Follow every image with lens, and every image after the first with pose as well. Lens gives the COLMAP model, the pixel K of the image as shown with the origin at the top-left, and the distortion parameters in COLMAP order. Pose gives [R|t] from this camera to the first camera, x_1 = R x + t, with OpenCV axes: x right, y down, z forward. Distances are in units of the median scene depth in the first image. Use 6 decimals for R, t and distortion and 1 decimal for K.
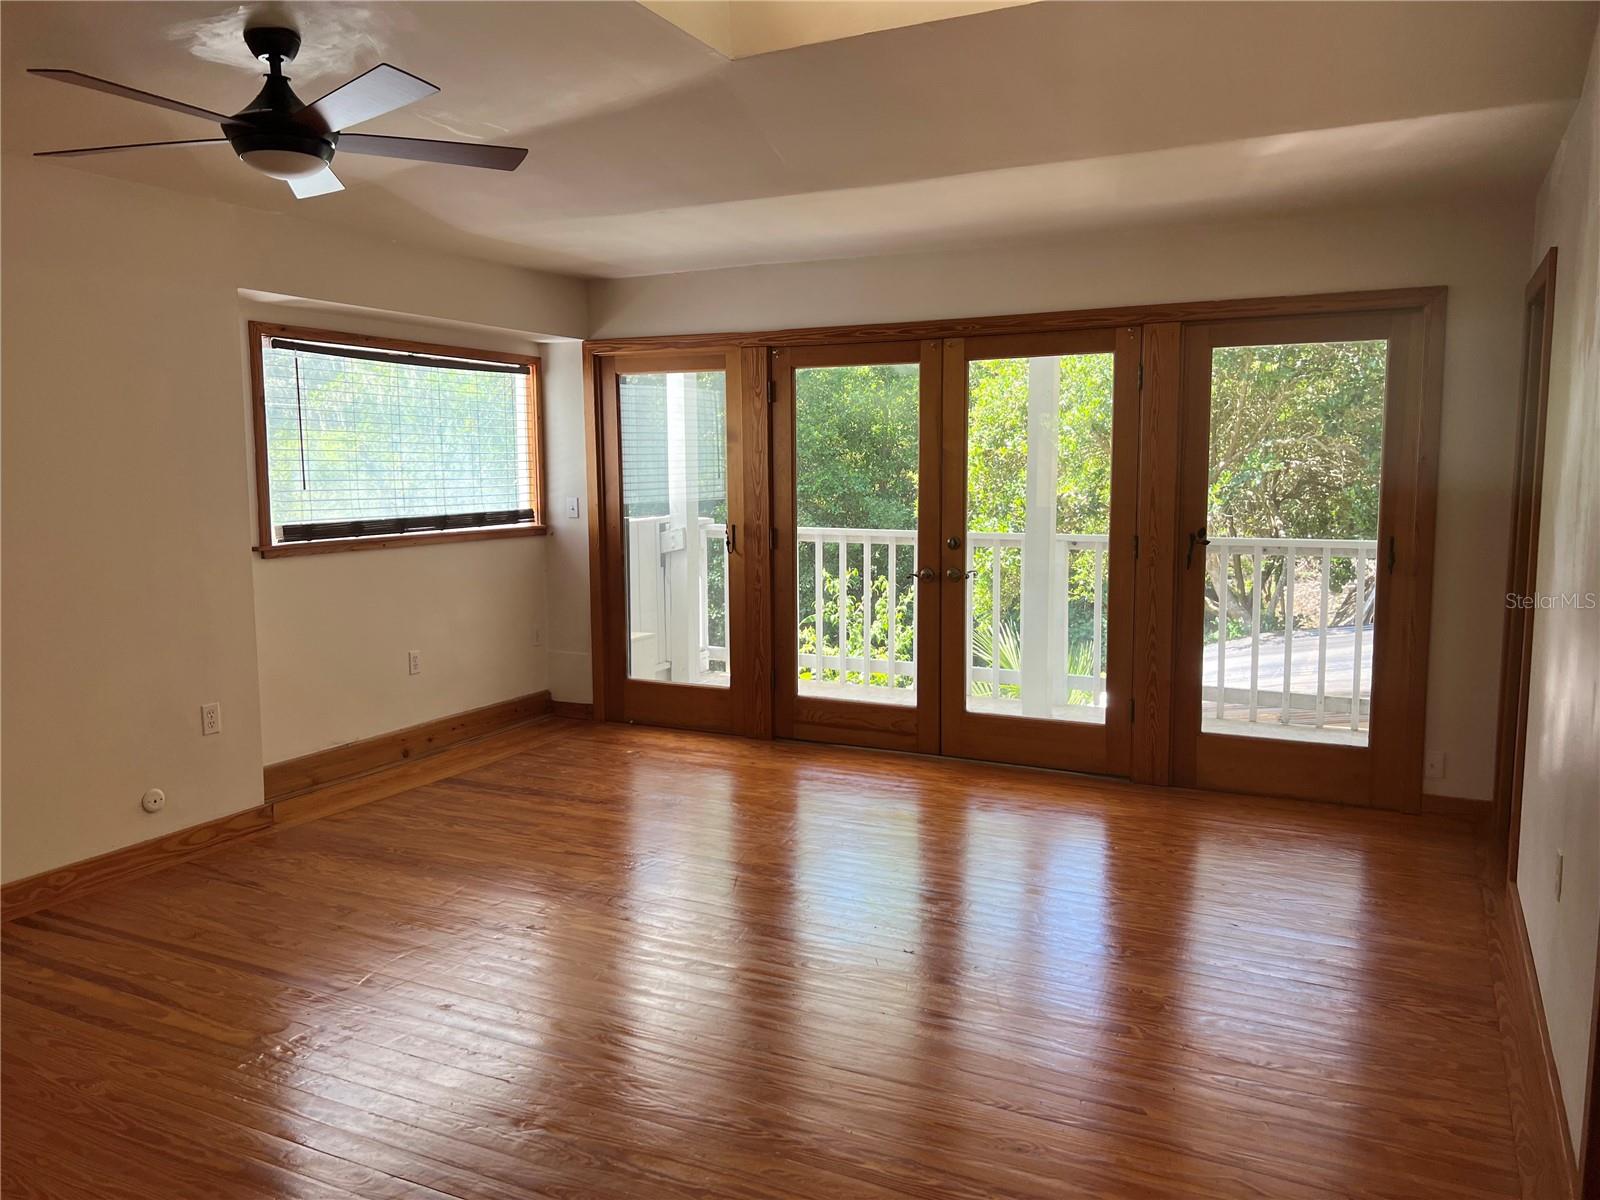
lens RADIAL K [[1197.8, 0, 800.0], [0, 1197.8, 600.0], [0, 0, 1]] dist [0.000801, -0.002102]
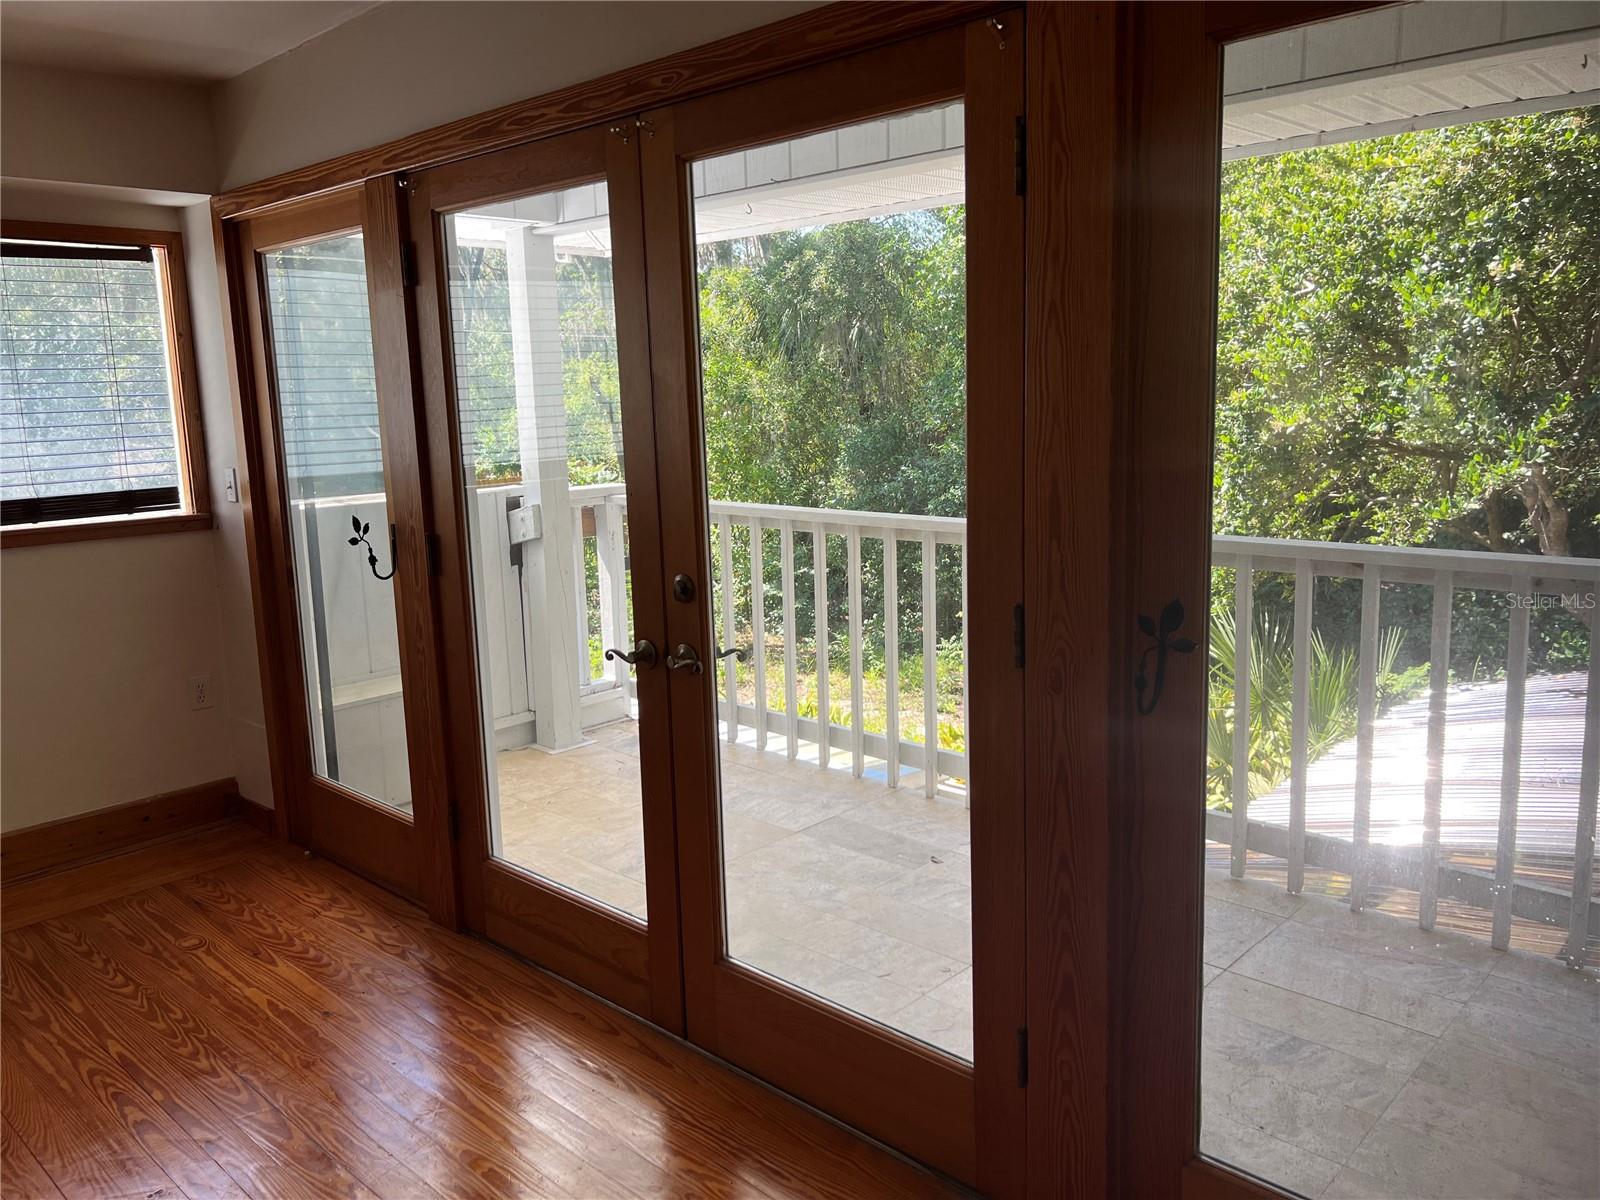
lens RADIAL K [[1238.2, 0, 804.4], [0, 1238.2, 573.6], [0, 0, 1]] dist [-0.002652, -0.002326]
pose [[0.954934, 0.022752, -0.295944, 0.270558], [-0.010135, 0.998976, 0.044096, -0.064545], [0.296644, -0.039110, 0.954187, 0.511902]]
